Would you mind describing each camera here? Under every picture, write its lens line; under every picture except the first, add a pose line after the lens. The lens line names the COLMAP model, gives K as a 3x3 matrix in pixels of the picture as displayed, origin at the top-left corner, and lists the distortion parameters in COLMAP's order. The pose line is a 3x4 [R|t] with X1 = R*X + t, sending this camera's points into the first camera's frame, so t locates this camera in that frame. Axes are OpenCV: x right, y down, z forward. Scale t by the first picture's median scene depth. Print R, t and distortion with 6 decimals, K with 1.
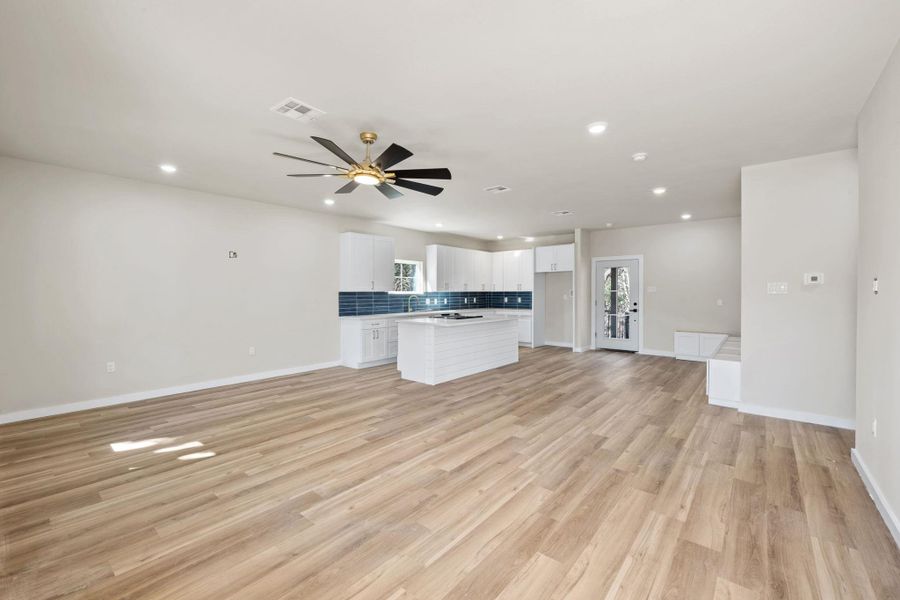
lens RADIAL K [[377.8, 0, 448.3], [0, 377.8, 295.0], [0, 0, 1]] dist [-0.002255, -0.000020]
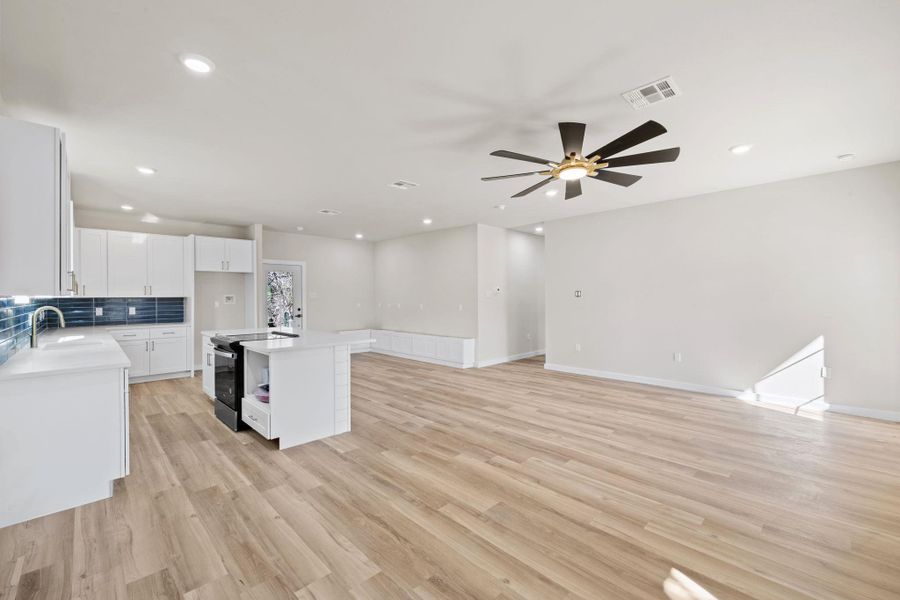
lens RADIAL K [[377.8, 0, 447.8], [0, 377.8, 293.7], [0, 0, 1]] dist [-0.002255, -0.000020]
pose [[0.101720, 0.008514, 0.994777, -0.561295], [0.013343, 0.999862, -0.009921, -0.003540], [-0.994724, 0.014283, 0.101592, 0.585474]]
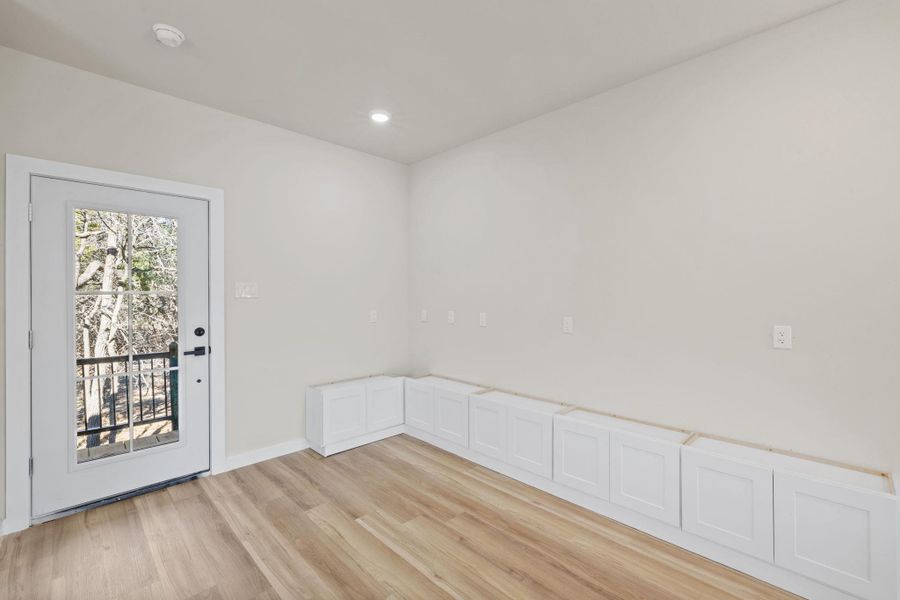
lens RADIAL K [[377.8, 0, 444.5], [0, 377.8, 295.4], [0, 0, 1]] dist [-0.002255, -0.000020]
pose [[0.087471, 0.004311, 0.996158, 0.210279], [0.007586, 0.999959, -0.004994, -0.006437], [-0.996138, 0.007993, 0.087435, 0.885889]]
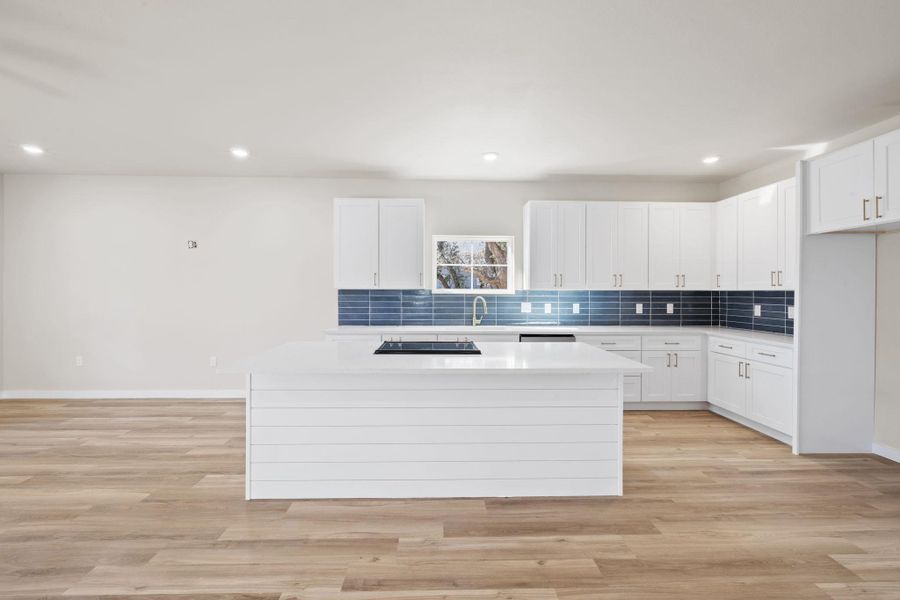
lens RADIAL K [[377.8, 0, 447.2], [0, 377.8, 293.3], [0, 0, 1]] dist [-0.002255, -0.000020]
pose [[0.666259, 0.008028, -0.745678, 0.348776], [-0.011421, 0.999935, 0.000560, -0.003759], [0.745633, 0.008143, 0.666307, 0.689190]]
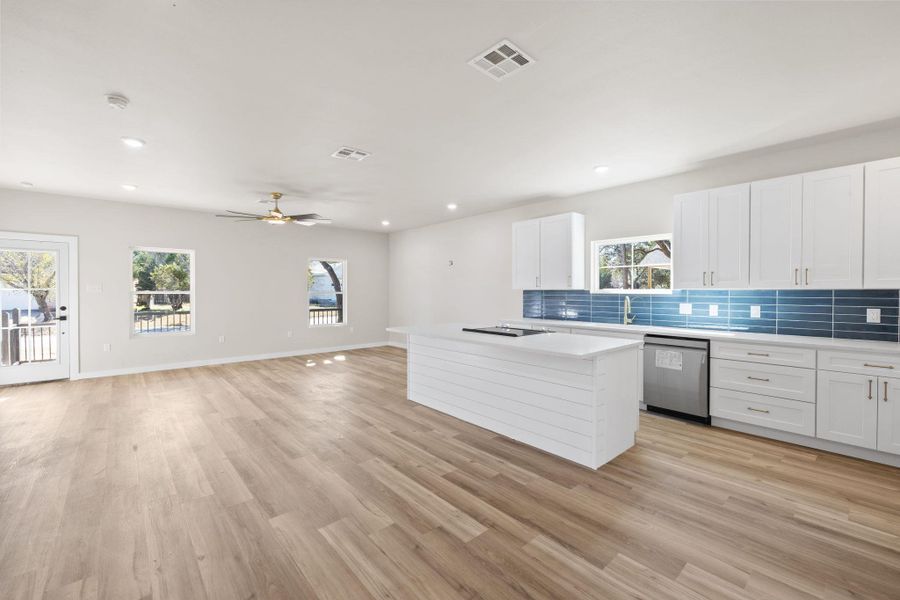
lens RADIAL K [[377.8, 0, 449.3], [0, 377.8, 296.3], [0, 0, 1]] dist [-0.002255, -0.000020]
pose [[-0.148508, 0.015907, -0.988783, 0.619952], [-0.007915, 0.999819, 0.017273, -0.007696], [0.988879, 0.010392, -0.148356, 0.955174]]
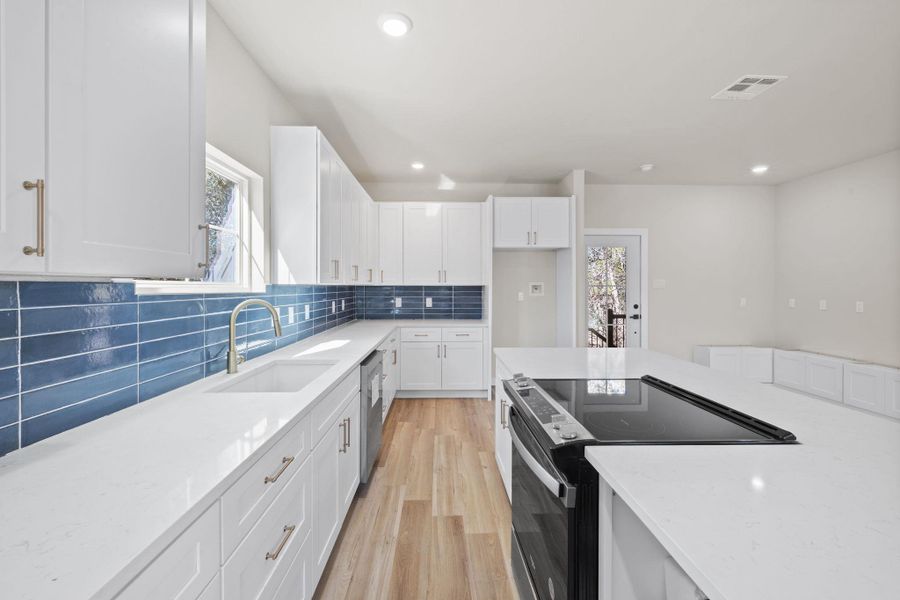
lens RADIAL K [[377.8, 0, 449.2], [0, 377.8, 292.0], [0, 0, 1]] dist [-0.002255, -0.000020]
pose [[0.747010, -0.004427, 0.664798, -0.187606], [0.001293, 0.999986, 0.005207, -0.005022], [-0.664811, -0.003030, 0.747005, 0.865535]]
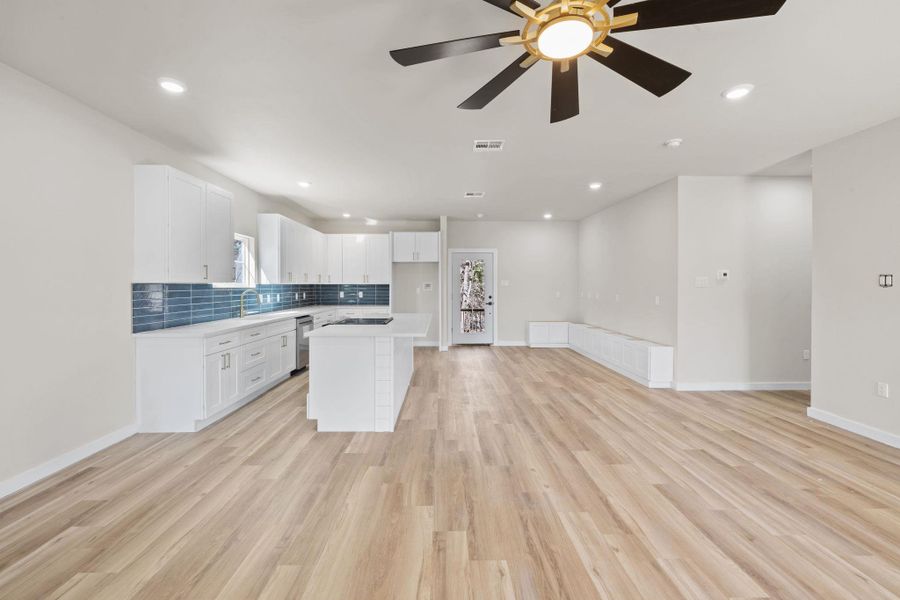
lens RADIAL K [[377.8, 0, 449.0], [0, 377.8, 291.3], [0, 0, 1]] dist [-0.002255, -0.000020]
pose [[0.754184, -0.007252, 0.656623, -0.299760], [0.002643, 0.999964, 0.008008, -0.000687], [-0.656658, -0.004305, 0.754176, 0.361930]]
